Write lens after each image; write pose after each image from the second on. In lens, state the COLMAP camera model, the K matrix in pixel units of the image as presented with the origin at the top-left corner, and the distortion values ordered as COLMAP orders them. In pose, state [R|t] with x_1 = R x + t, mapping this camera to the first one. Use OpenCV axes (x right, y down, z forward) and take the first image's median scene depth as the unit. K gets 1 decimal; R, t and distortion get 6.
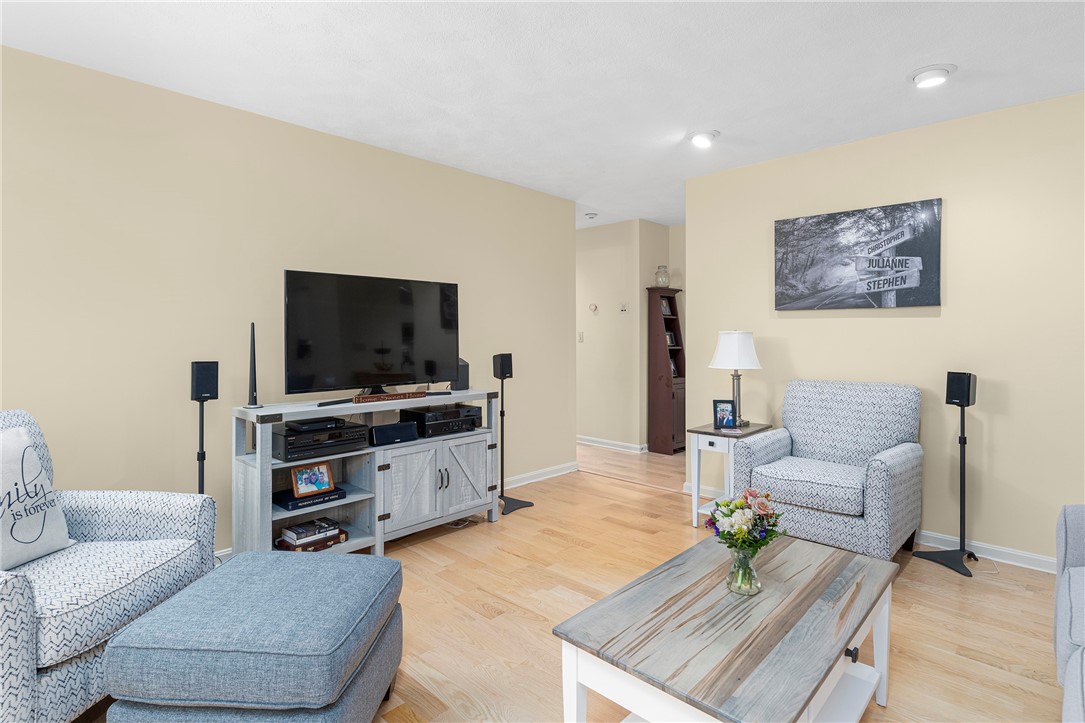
lens RADIAL K [[544.3, 0, 554.6], [0, 544.3, 332.8], [0, 0, 1]] dist [-0.004434, 0.002896]
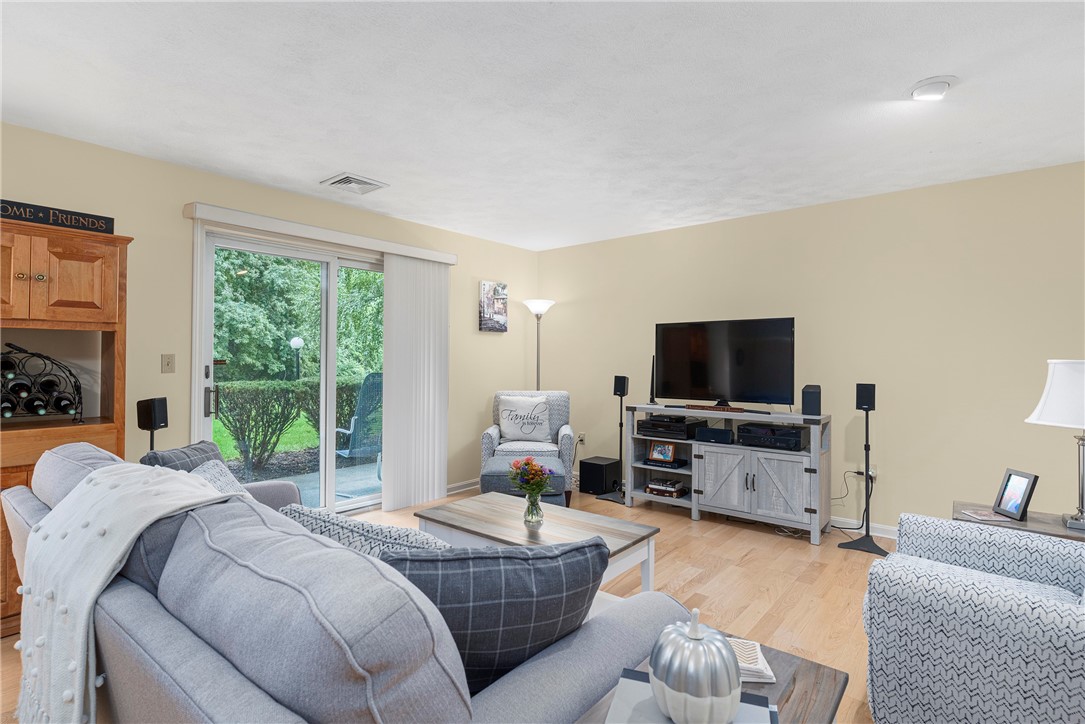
lens RADIAL K [[544.3, 0, 539.3], [0, 544.3, 358.2], [0, 0, 1]] dist [-0.004434, 0.002896]
pose [[0.052569, -0.009426, -0.998573, 0.992887], [-0.003156, 0.999949, -0.009606, 0.006567], [0.998612, 0.003657, 0.052536, 0.473146]]
